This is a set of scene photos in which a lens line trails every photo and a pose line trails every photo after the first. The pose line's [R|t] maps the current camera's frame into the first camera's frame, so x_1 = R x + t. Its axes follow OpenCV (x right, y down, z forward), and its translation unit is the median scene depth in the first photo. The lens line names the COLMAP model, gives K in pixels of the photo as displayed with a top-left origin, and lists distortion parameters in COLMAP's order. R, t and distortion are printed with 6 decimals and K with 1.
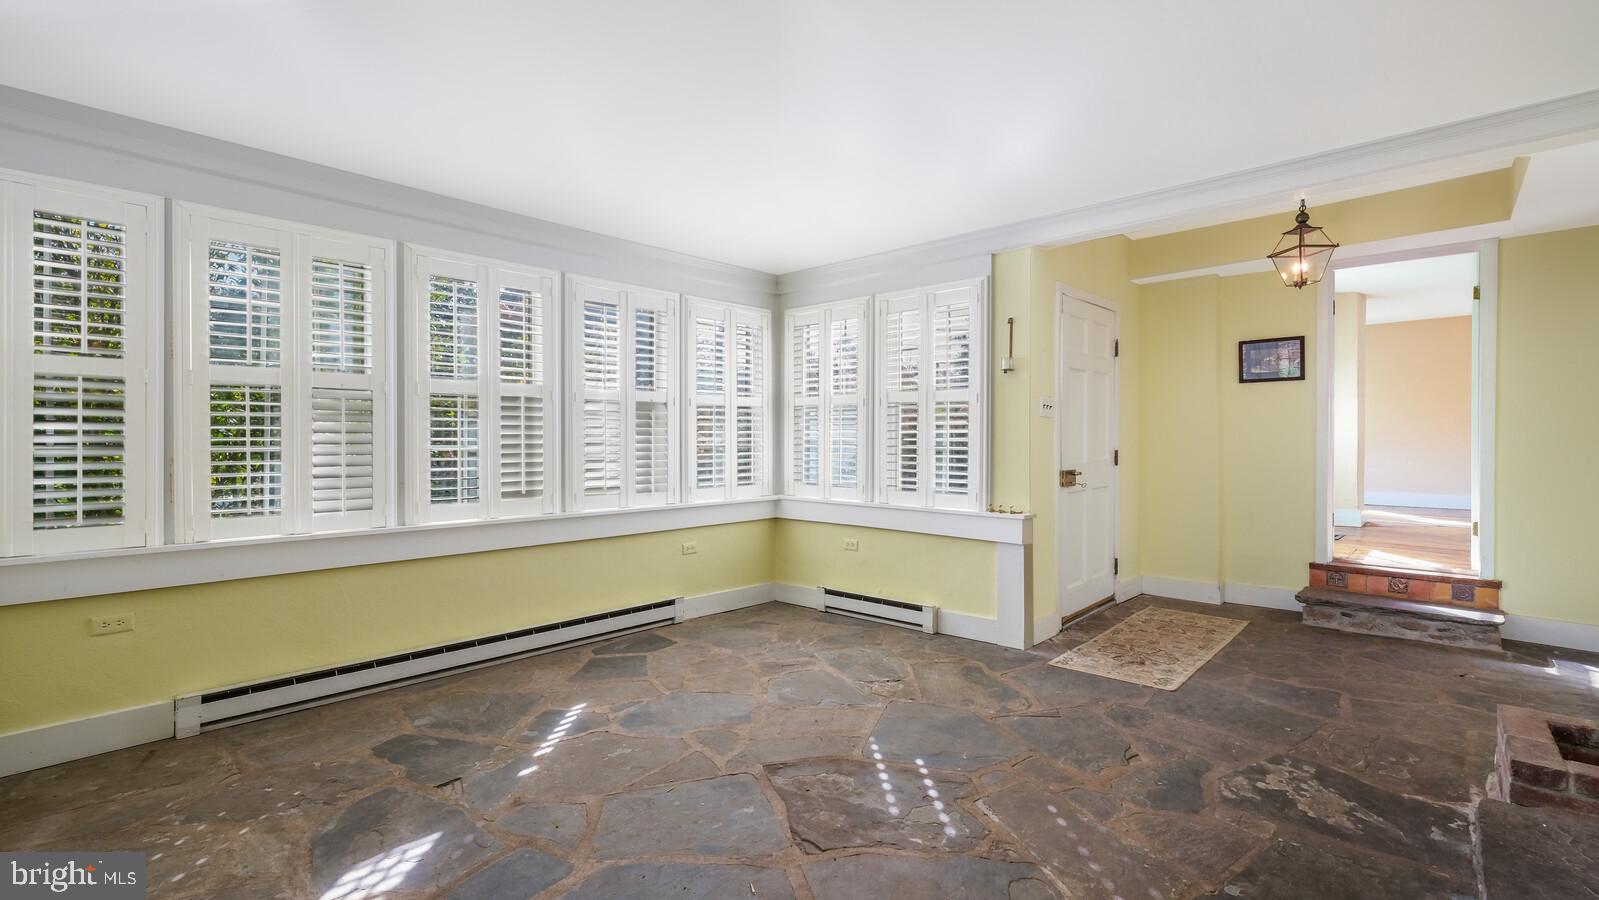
lens RADIAL K [[693.5, 0, 801.4], [0, 693.5, 436.8], [0, 0, 1]] dist [-0.000840, -0.000384]
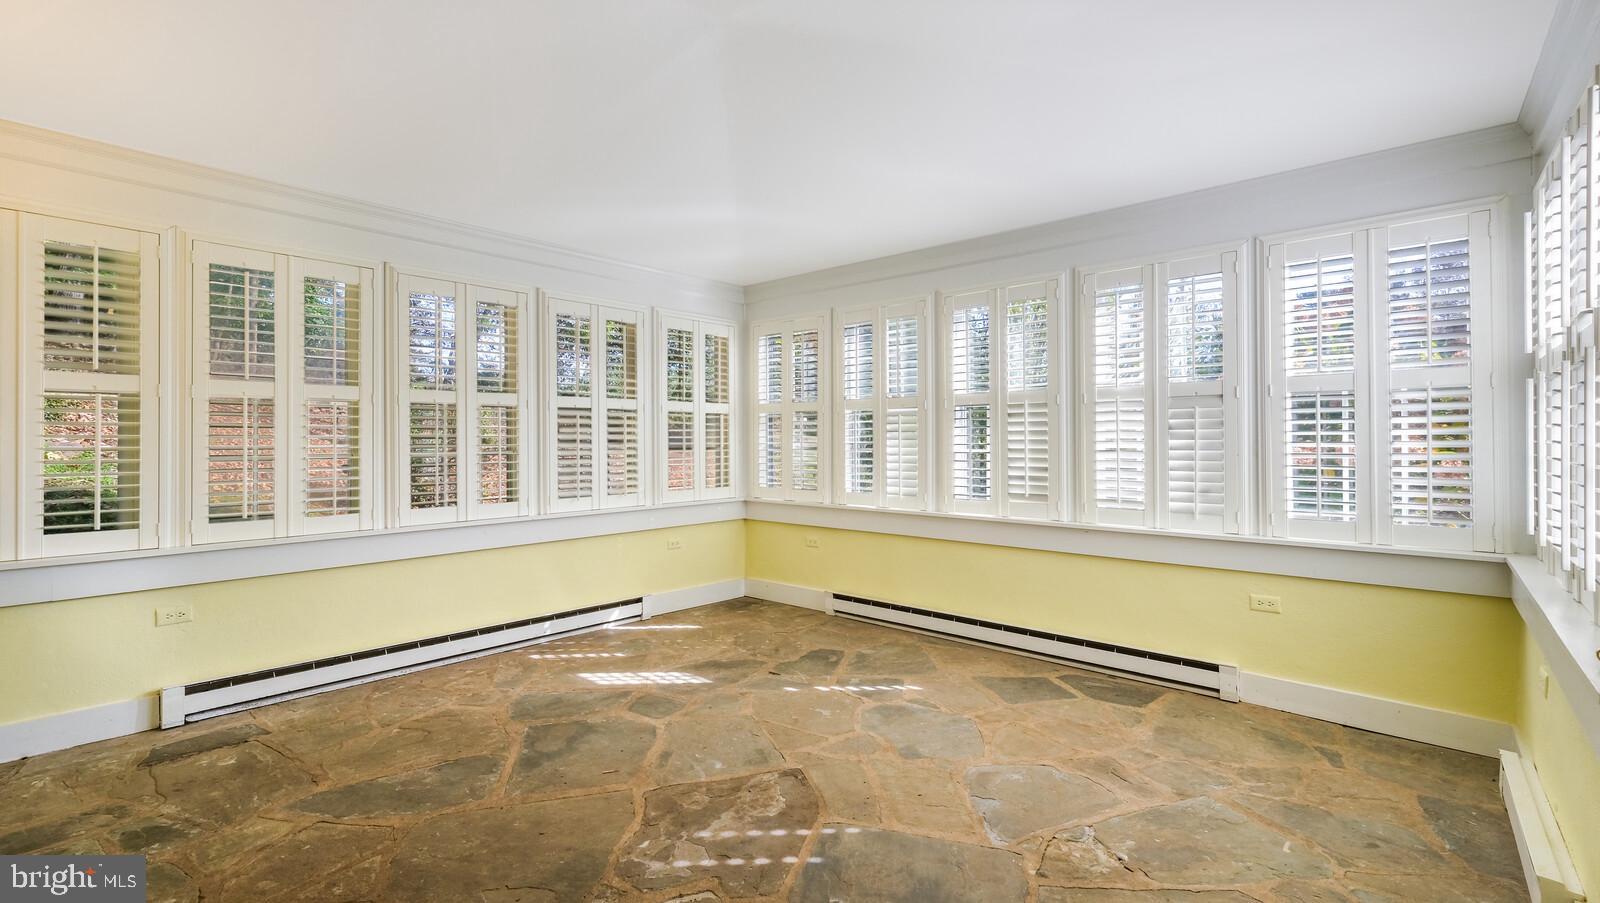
lens RADIAL K [[694.0, 0, 801.9], [0, 694.0, 438.3], [0, 0, 1]] dist [-0.000840, -0.000384]
pose [[0.031711, -0.004026, -0.999489, 0.627371], [0.004984, 0.999980, -0.003870, -0.005923], [0.999485, -0.004859, 0.031730, 0.628259]]
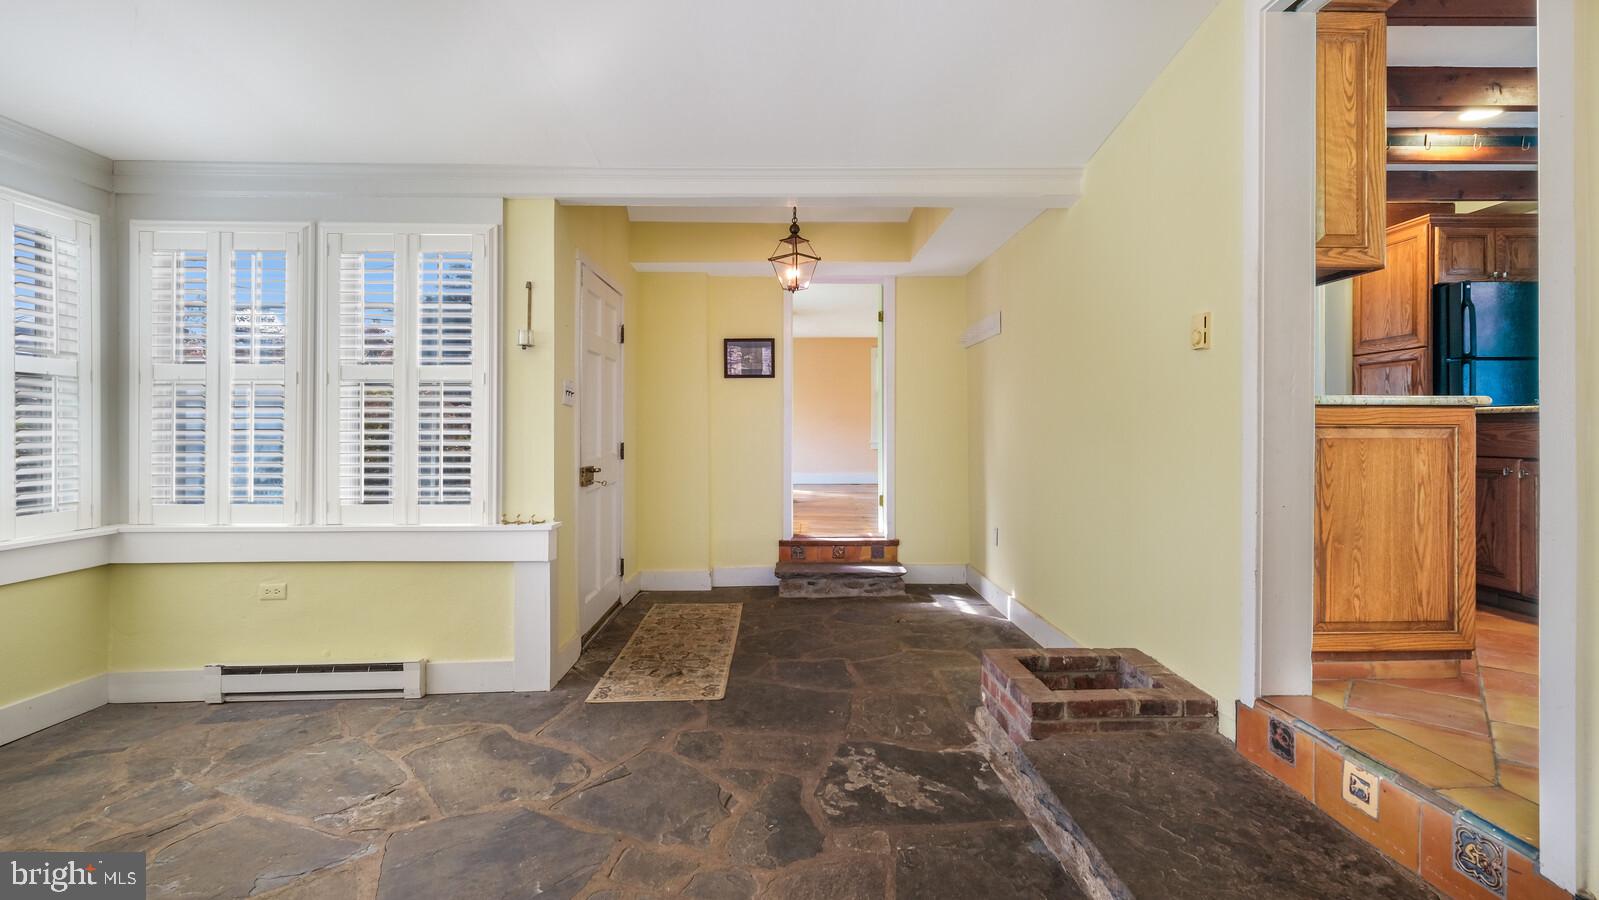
lens RADIAL K [[699.7, 0, 800.6], [0, 699.7, 427.3], [0, 0, 1]] dist [0.000427, -0.000406]
pose [[0.716295, 0.001113, 0.697797, -0.043242], [0.000618, 0.999997, -0.002229, 0.000148], [-0.697797, 0.002027, 0.716292, 0.210132]]
